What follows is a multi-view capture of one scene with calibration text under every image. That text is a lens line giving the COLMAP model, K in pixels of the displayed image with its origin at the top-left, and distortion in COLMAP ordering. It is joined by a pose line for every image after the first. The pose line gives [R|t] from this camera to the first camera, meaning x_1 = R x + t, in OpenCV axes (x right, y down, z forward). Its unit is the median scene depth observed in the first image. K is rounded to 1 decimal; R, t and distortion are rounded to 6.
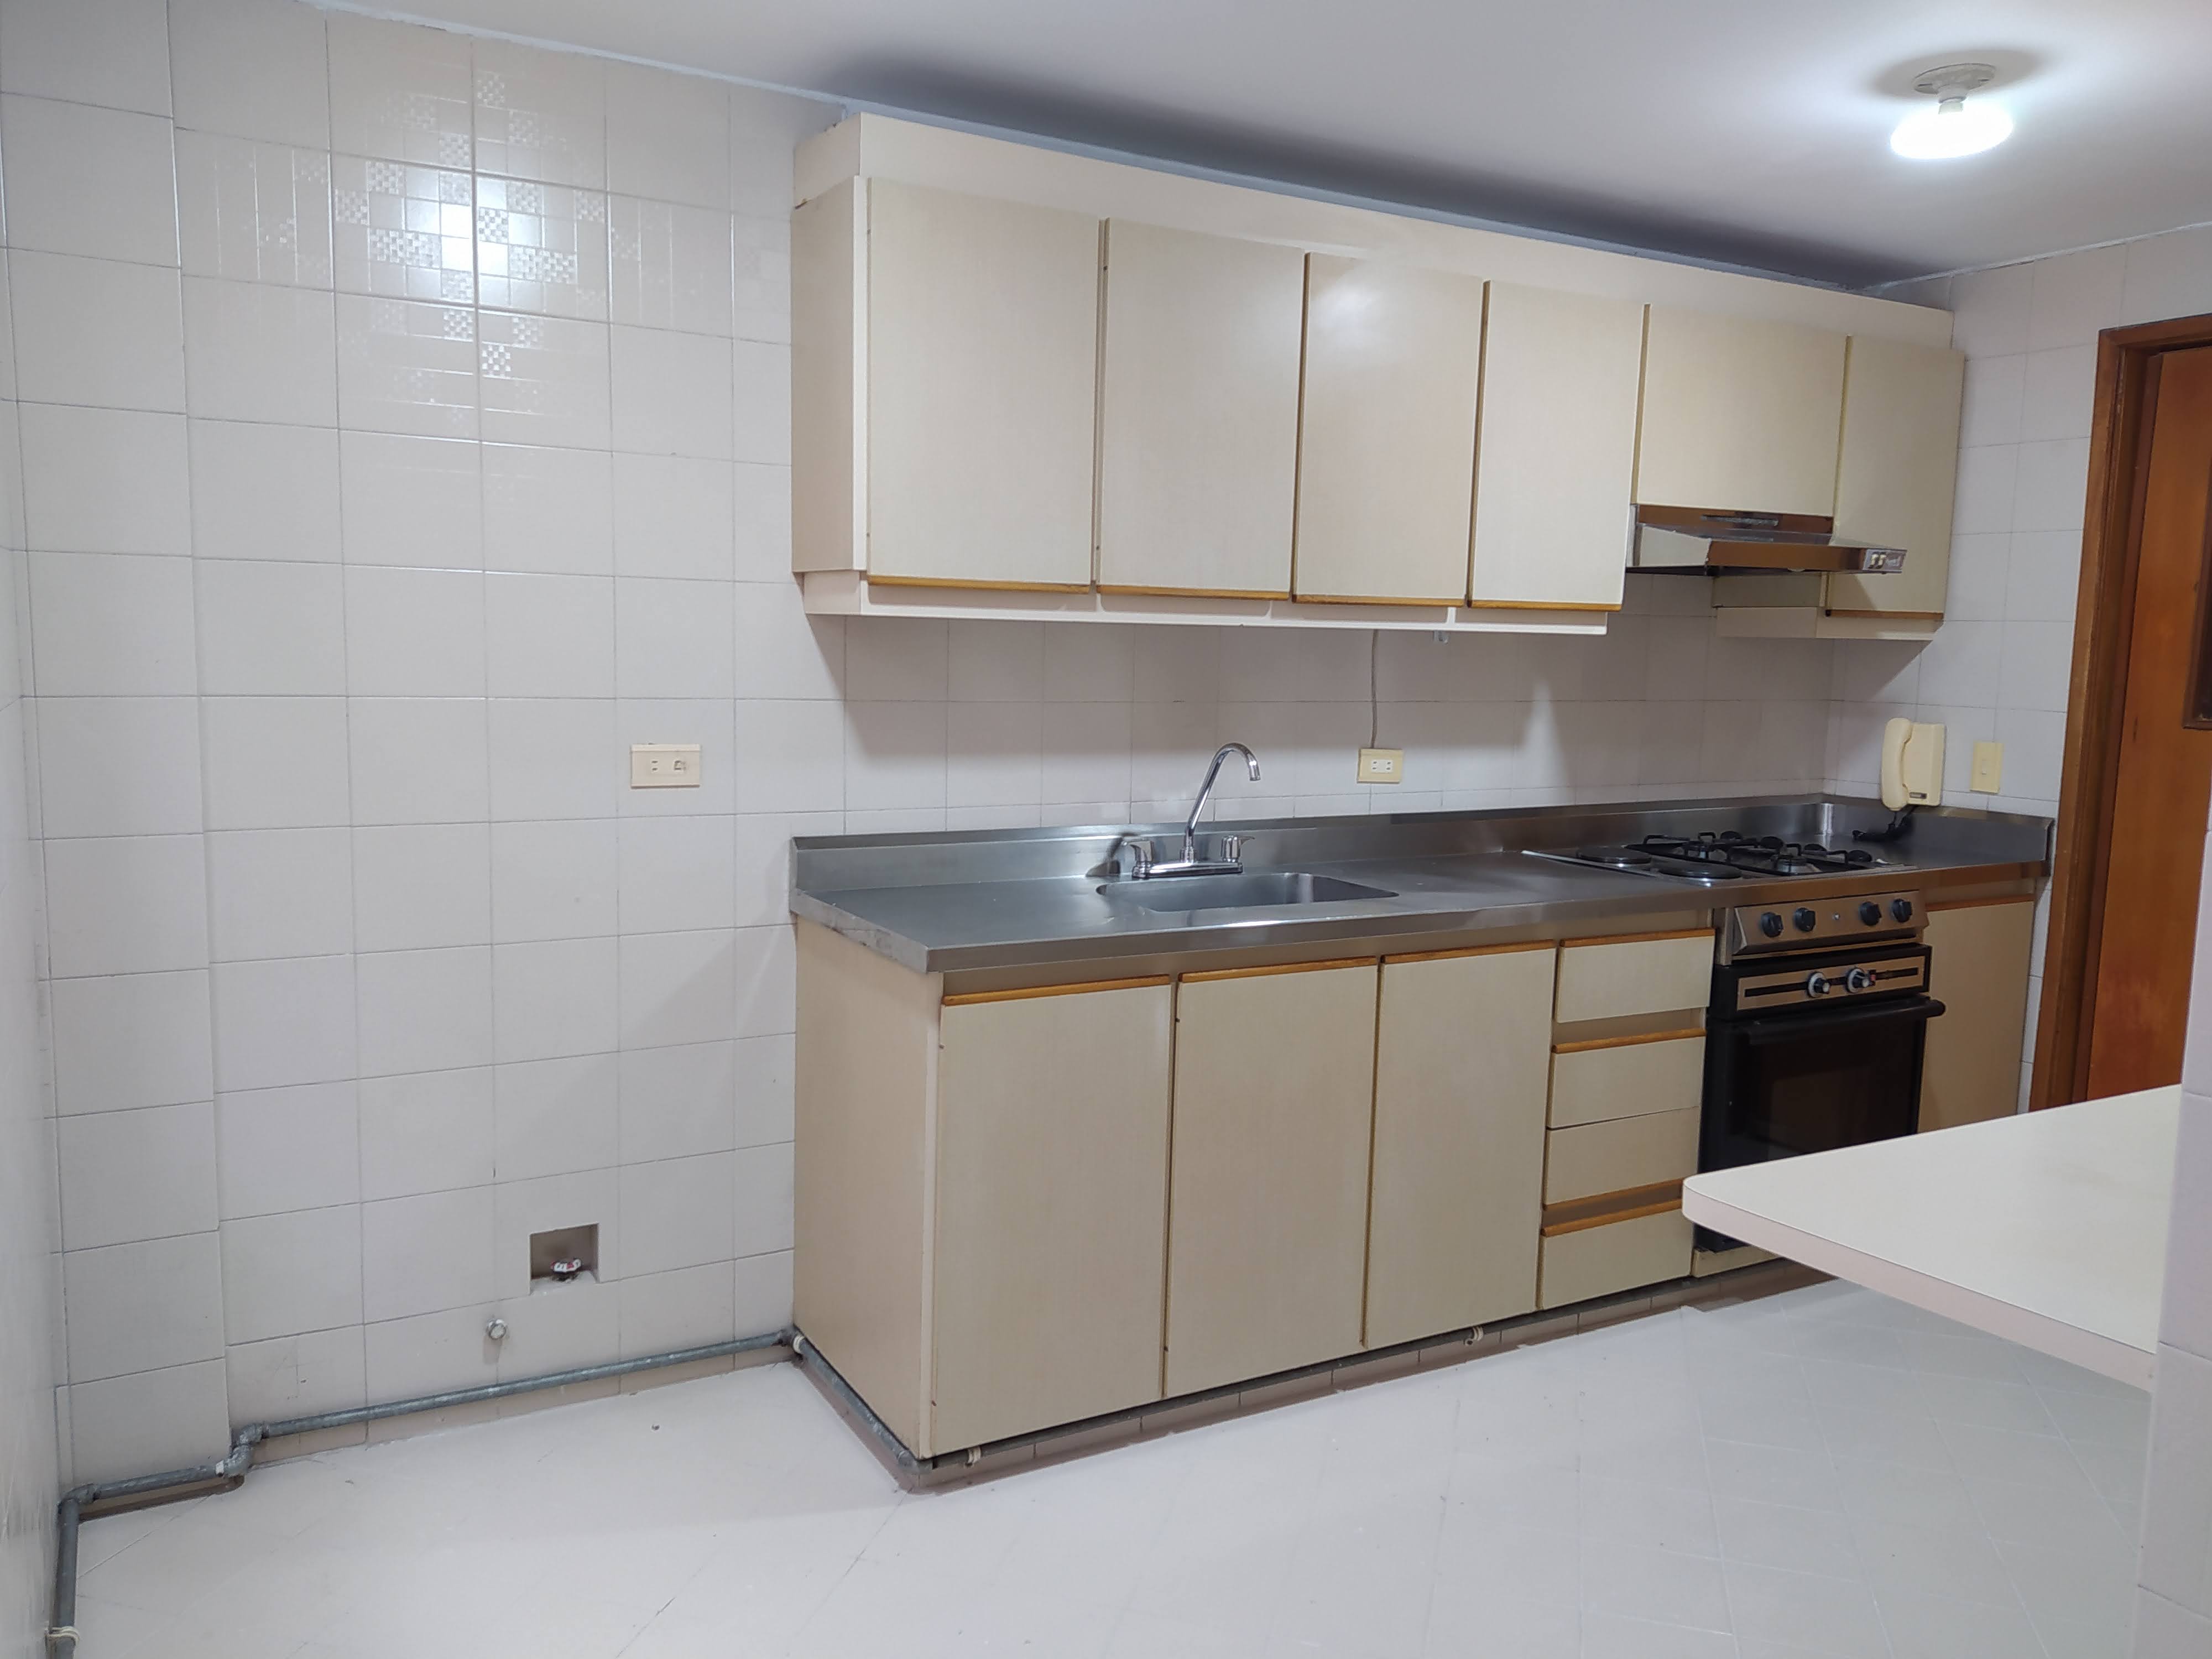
lens RADIAL K [[1707.9, 0, 1106.0], [0, 1707.9, 829.5], [0, 0, 1]] dist [0.119165, -0.186711]
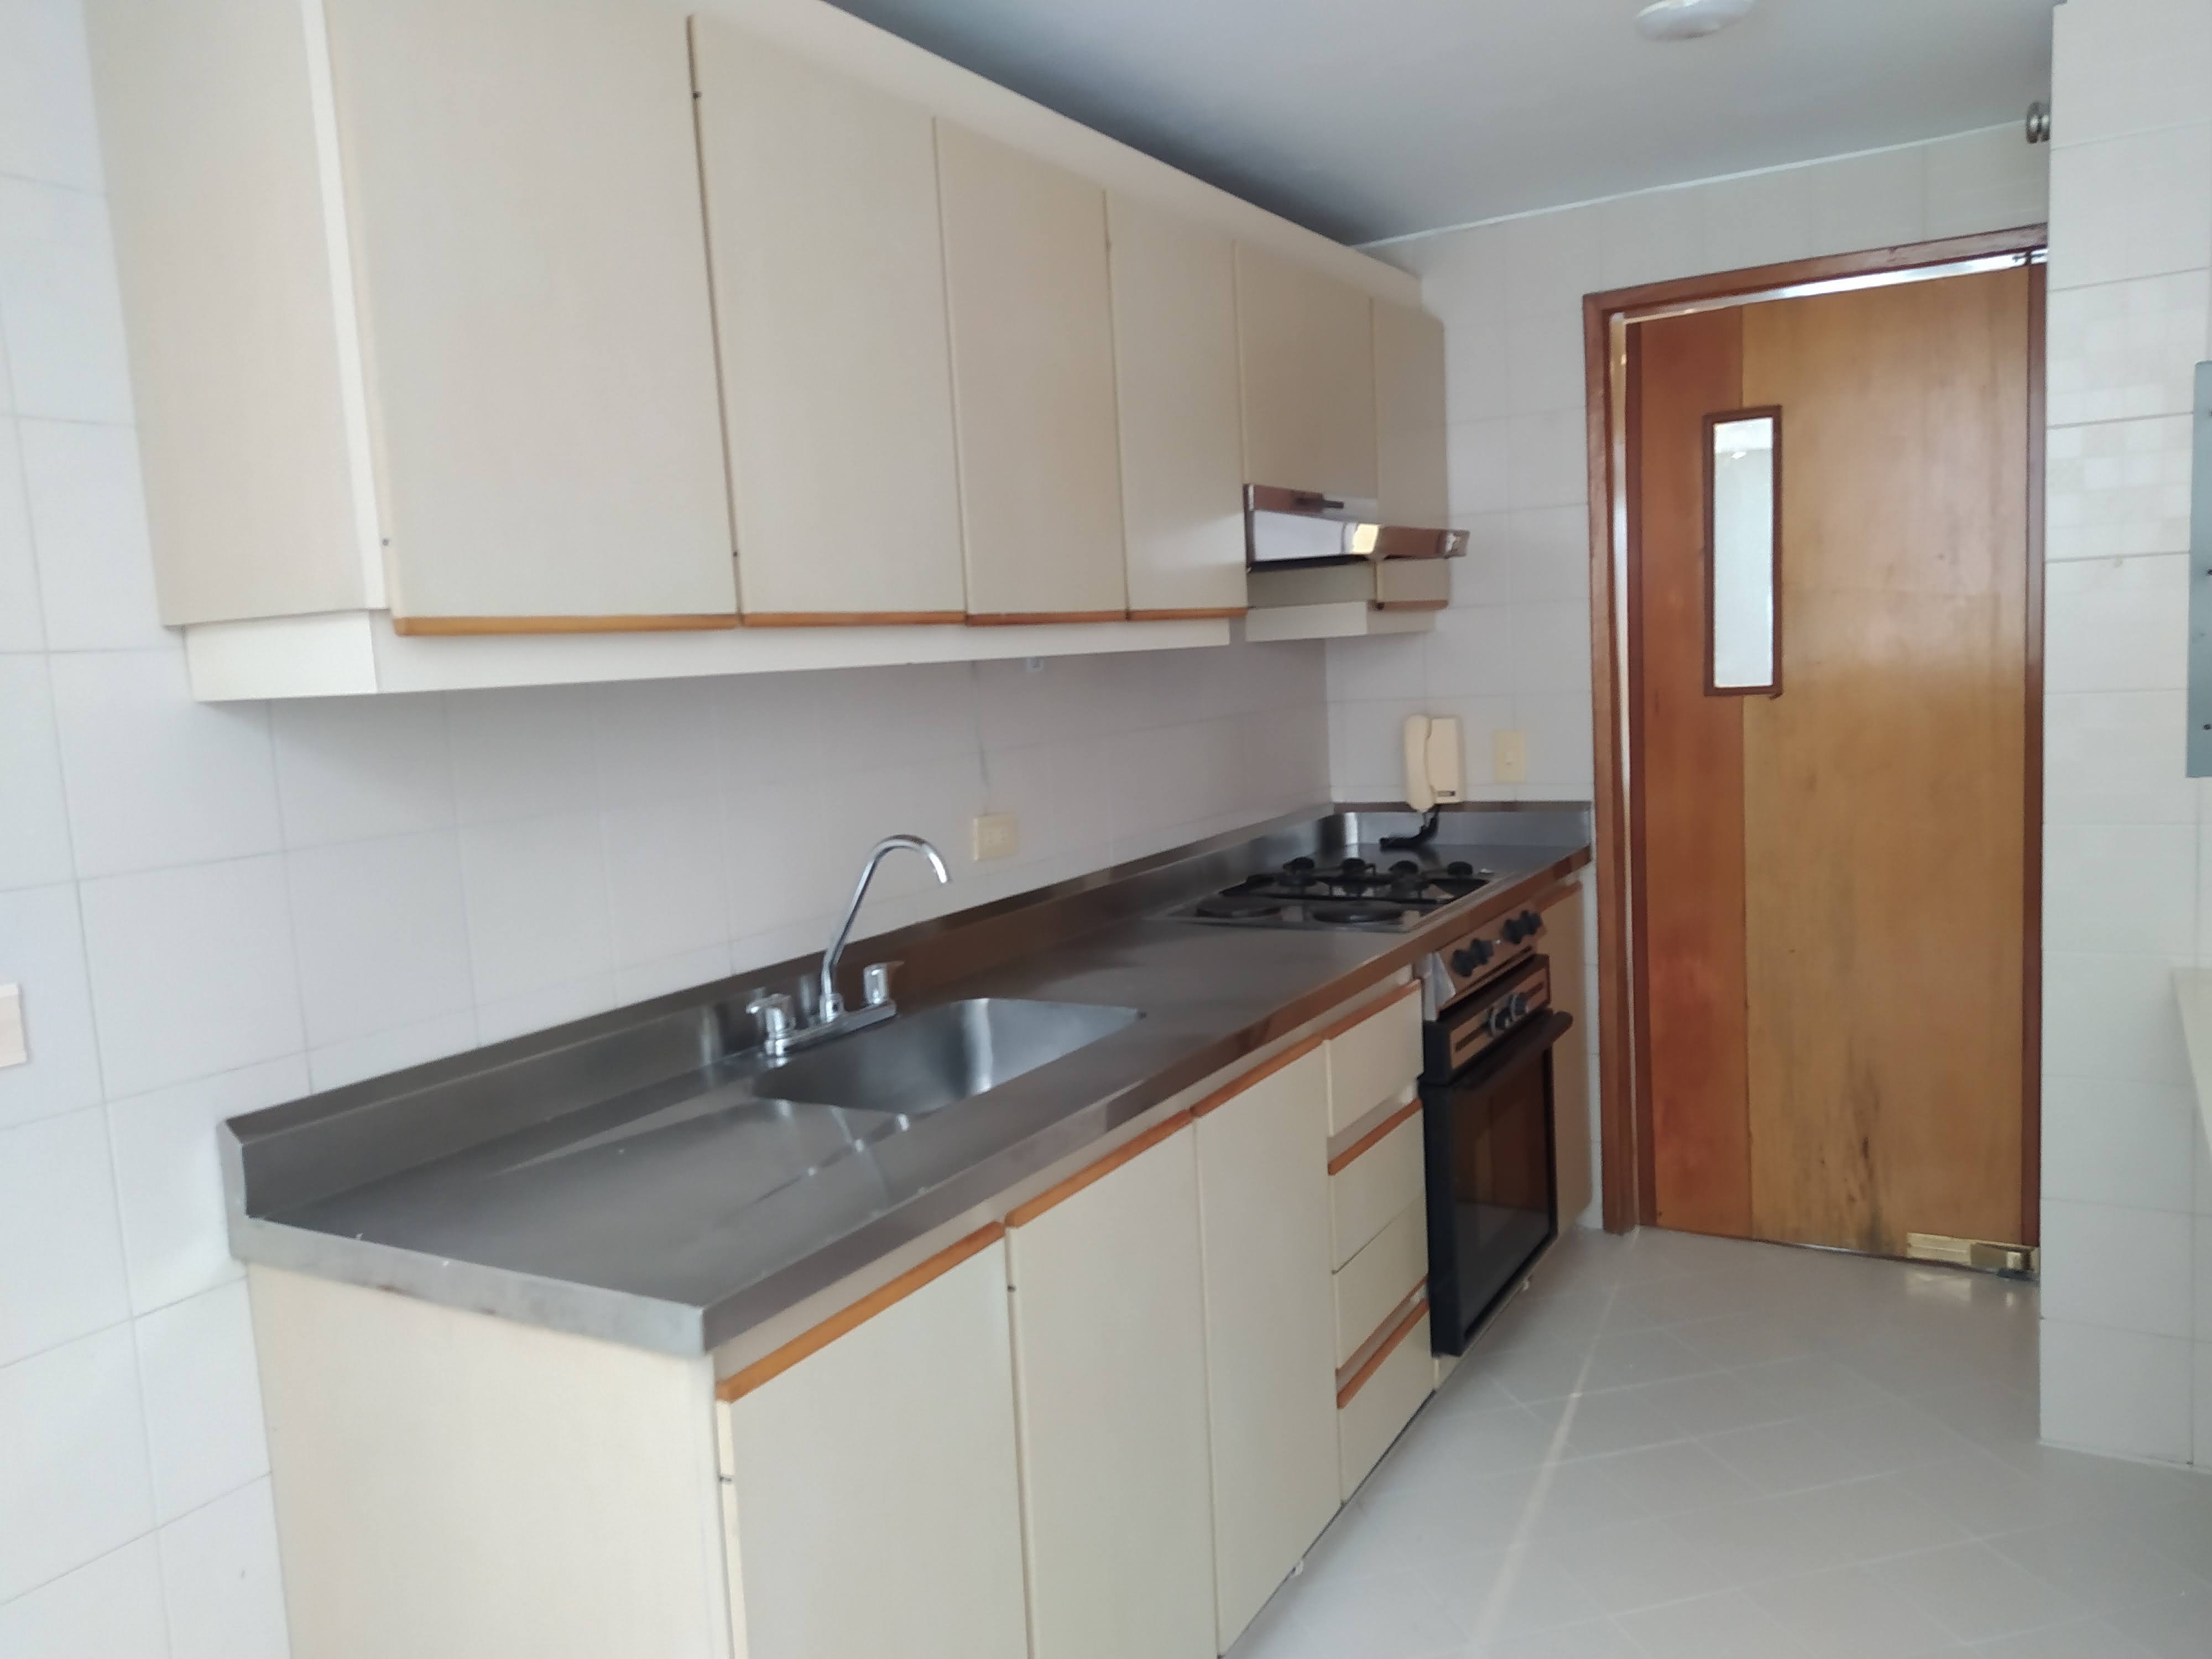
lens RADIAL K [[1707.9, 0, 1106.0], [0, 1707.9, 829.5], [0, 0, 1]] dist [0.119165, -0.186711]
pose [[0.837038, -0.126362, 0.532354, -0.204024], [0.131300, 0.990925, 0.028764, -0.056935], [-0.531158, 0.045821, 0.846033, 0.348391]]
